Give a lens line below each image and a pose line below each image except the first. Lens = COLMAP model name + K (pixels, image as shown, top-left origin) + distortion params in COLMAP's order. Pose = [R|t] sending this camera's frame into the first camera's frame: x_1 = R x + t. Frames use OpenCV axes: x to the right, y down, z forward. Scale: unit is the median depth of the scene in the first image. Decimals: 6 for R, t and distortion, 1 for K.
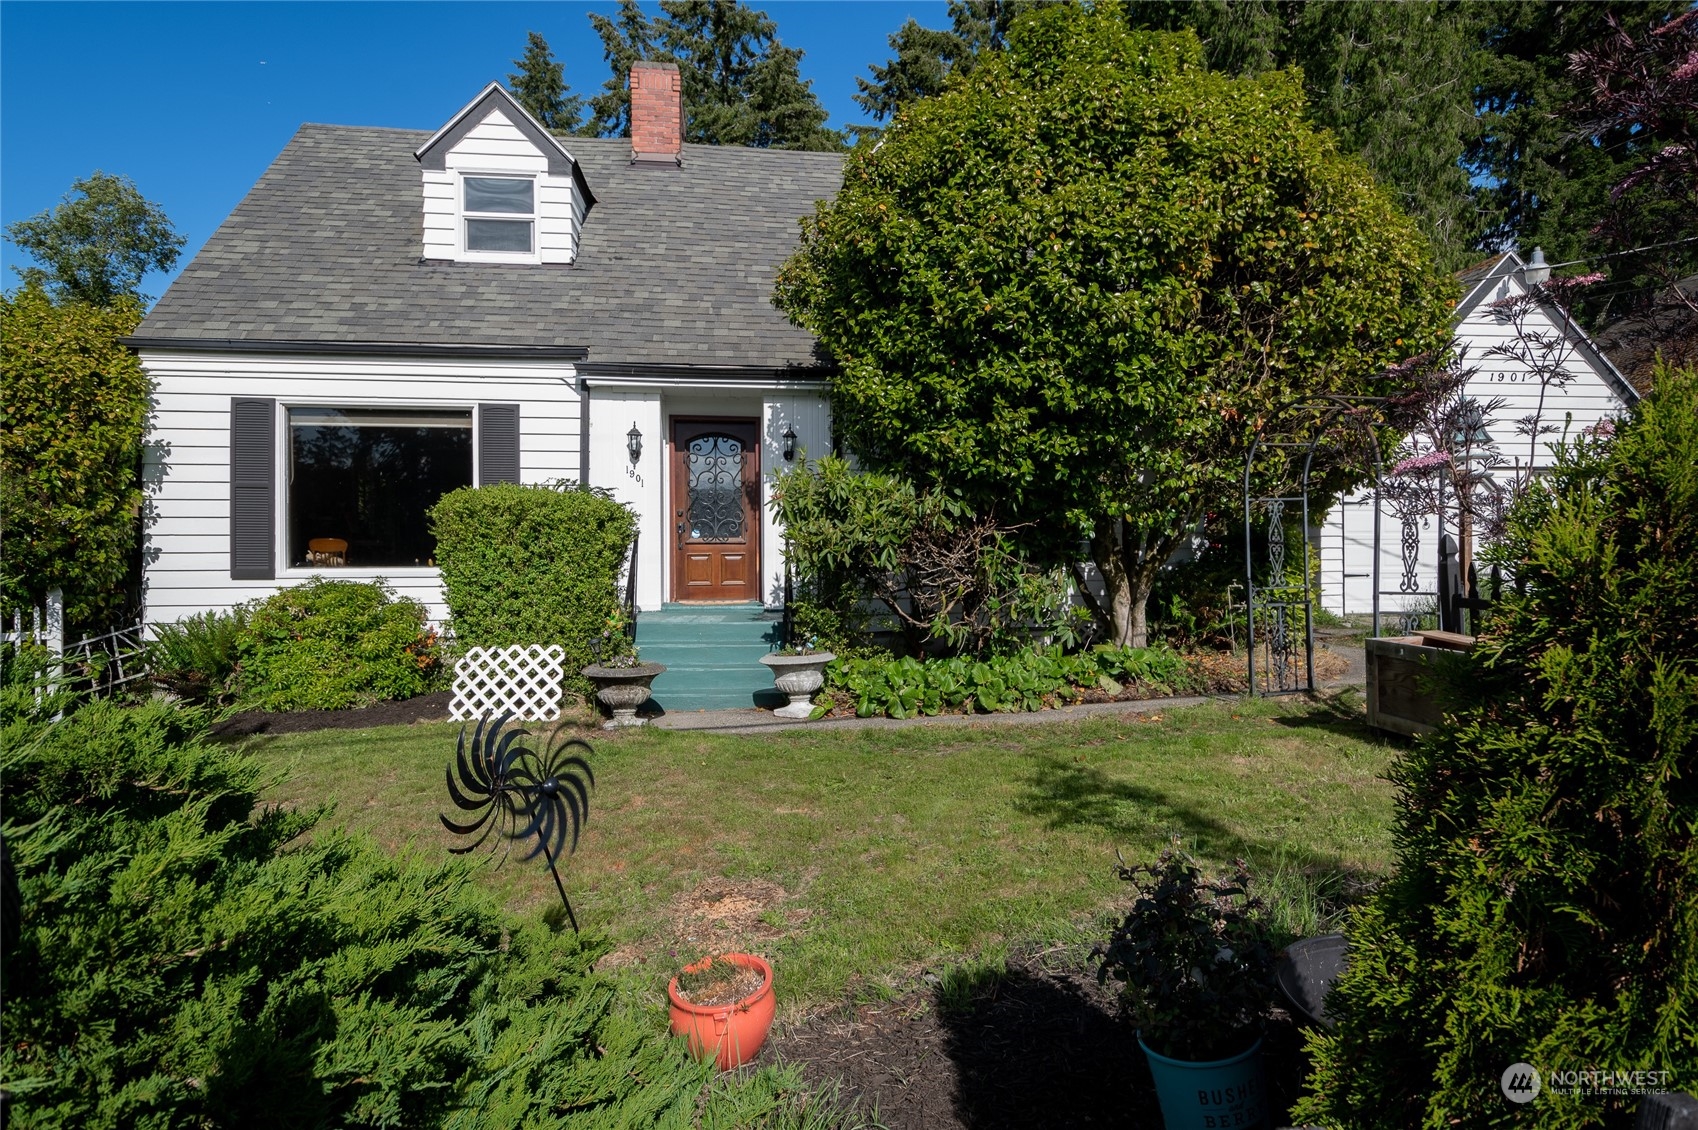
lens RADIAL K [[877.8, 0, 849.0], [0, 877.8, 565.0], [0, 0, 1]] dist [-0.002060, -0.001003]
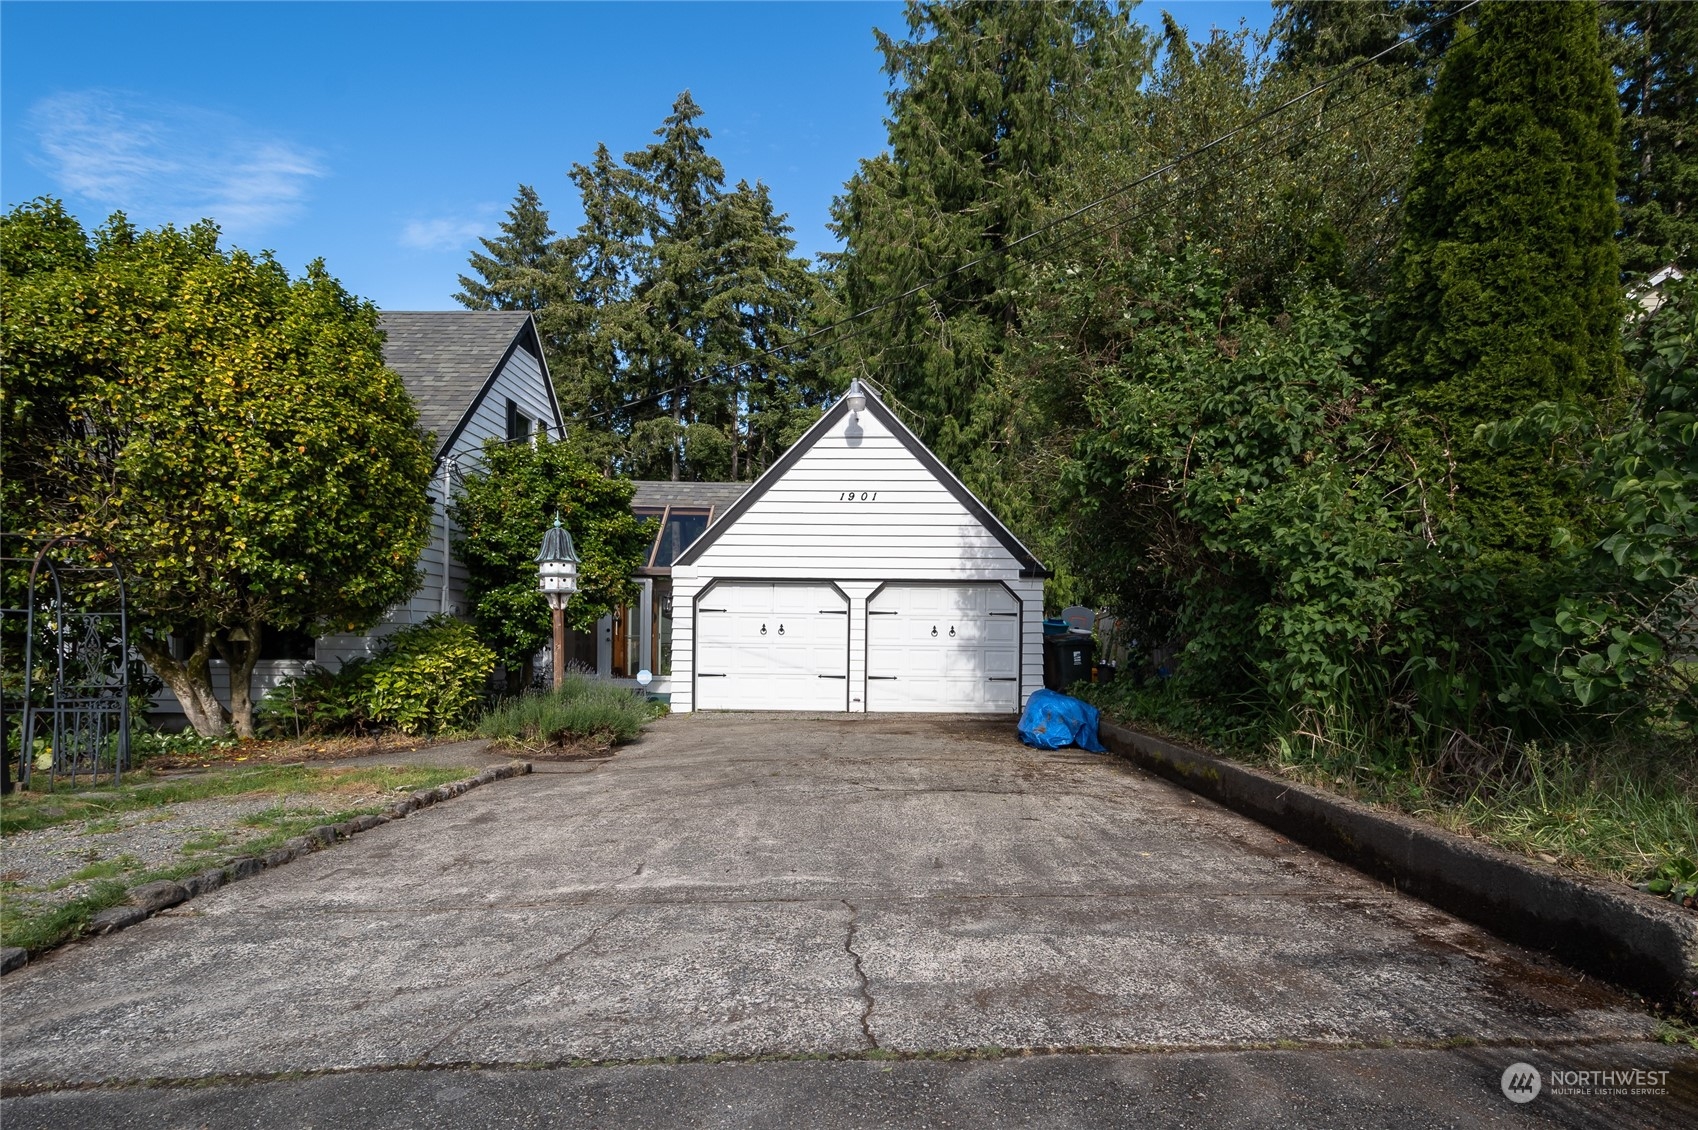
lens RADIAL K [[801.3, 0, 846.0], [0, 801.3, 646.0], [0, 0, 1]] dist [0.014463, -0.006326]
pose [[0.992305, 0.018175, -0.122473, 1.209179], [-0.018527, 0.999827, -0.001735, -0.036274], [0.122420, 0.003991, 0.992470, 0.009053]]
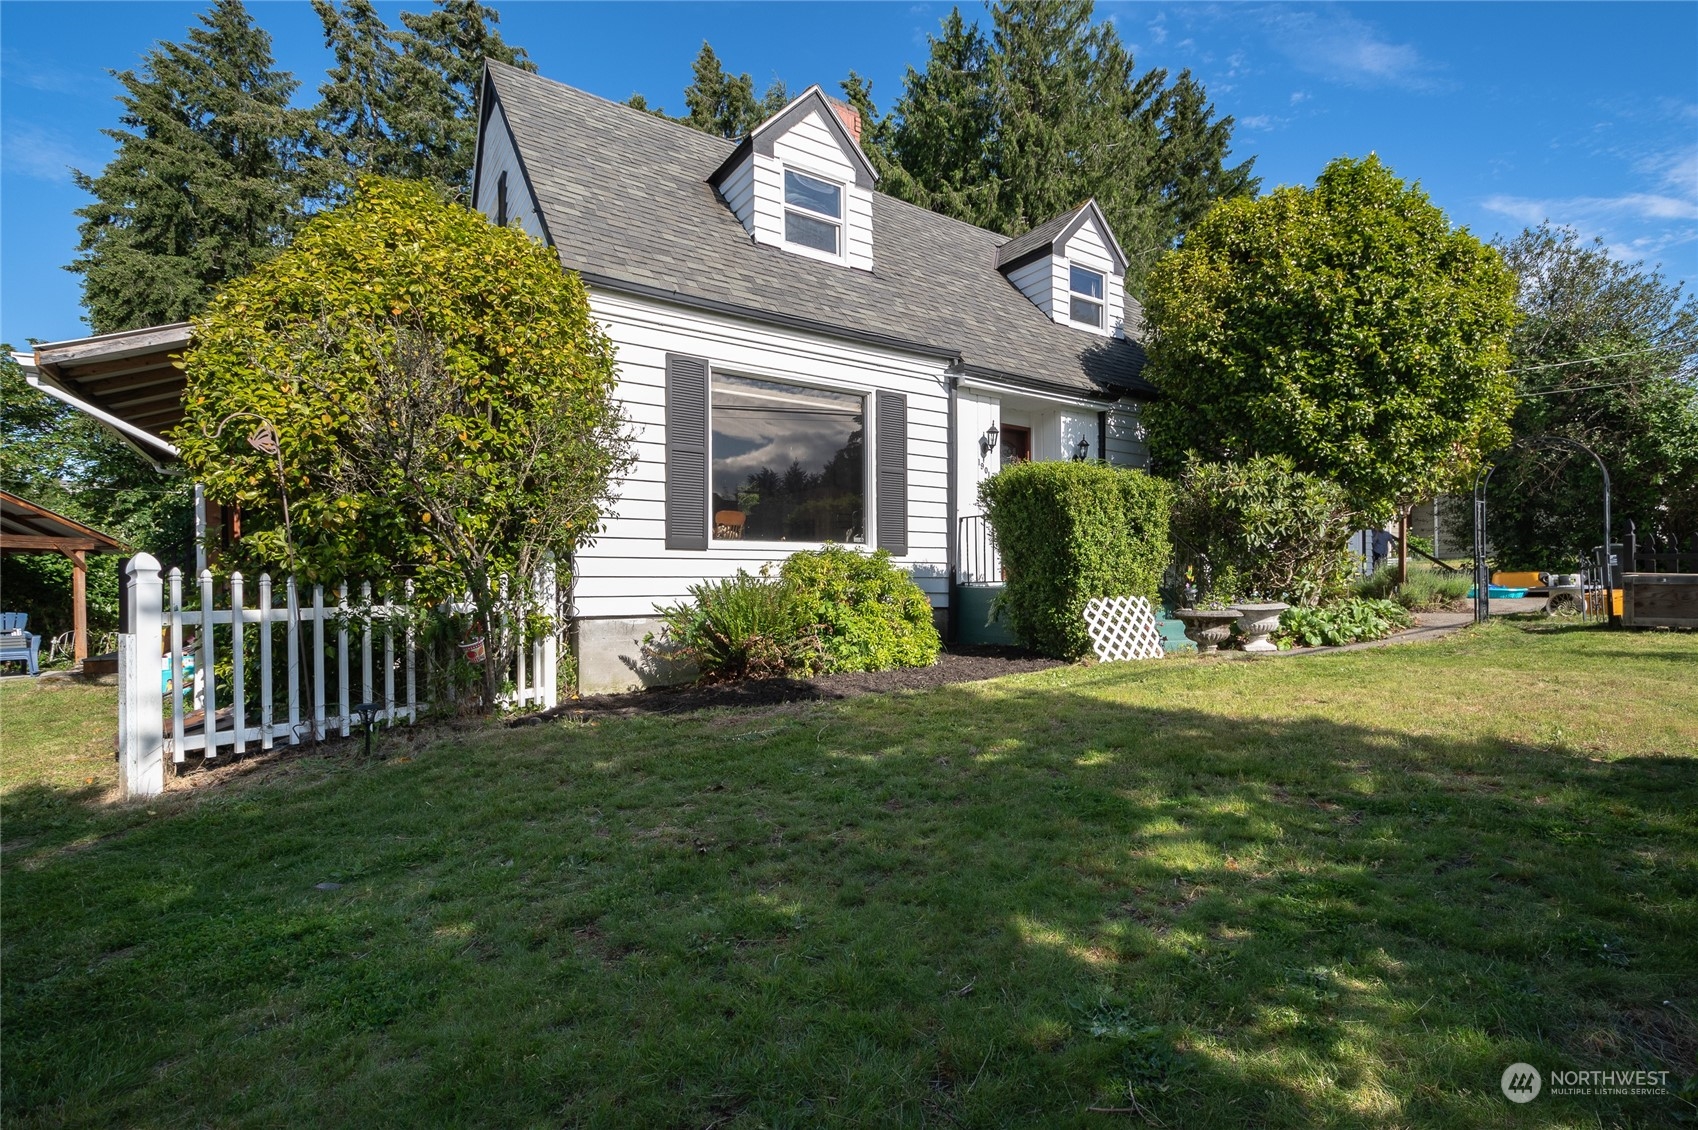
lens RADIAL K [[761.6, 0, 852.3], [0, 761.6, 591.2], [0, 0, 1]] dist [0.010011, 0.000020]
pose [[0.897672, -0.005784, 0.440626, -0.843142], [0.008677, 0.999952, -0.004551, 0.063043], [-0.440579, 0.007908, 0.897679, 0.182147]]
